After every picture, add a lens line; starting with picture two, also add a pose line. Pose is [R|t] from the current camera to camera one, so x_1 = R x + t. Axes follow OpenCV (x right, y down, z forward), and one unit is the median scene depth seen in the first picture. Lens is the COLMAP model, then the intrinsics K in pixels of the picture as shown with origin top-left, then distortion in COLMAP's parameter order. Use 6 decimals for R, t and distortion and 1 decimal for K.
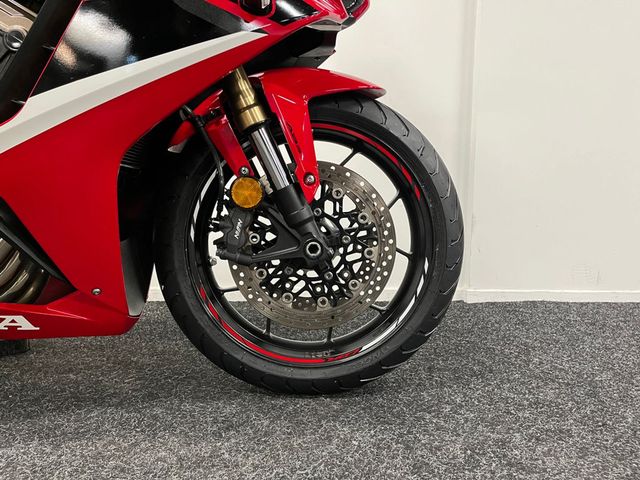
lens RADIAL K [[492.4, 0, 318.6], [0, 492.4, 239.9], [0, 0, 1]] dist [0.070019, -0.092287]
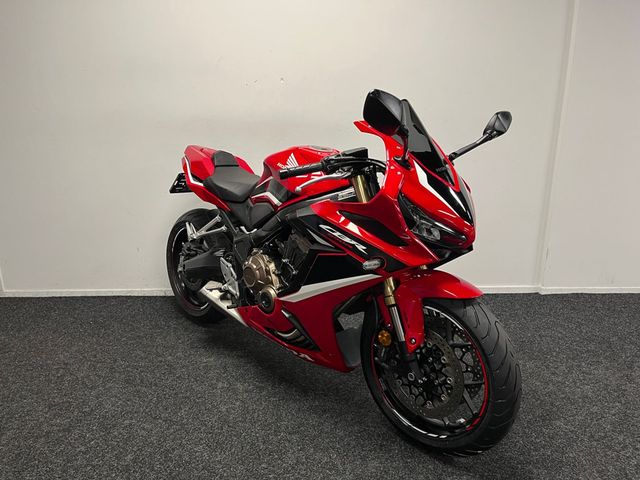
lens RADIAL K [[492.4, 0, 320.8], [0, 492.4, 241.5], [0, 0, 1]] dist [0.070019, -0.092287]
pose [[0.999950, -0.009018, -0.004385, -0.808440], [0.009552, 0.989728, 0.142643, -0.535529], [0.003053, -0.142677, 0.989765, -1.288526]]
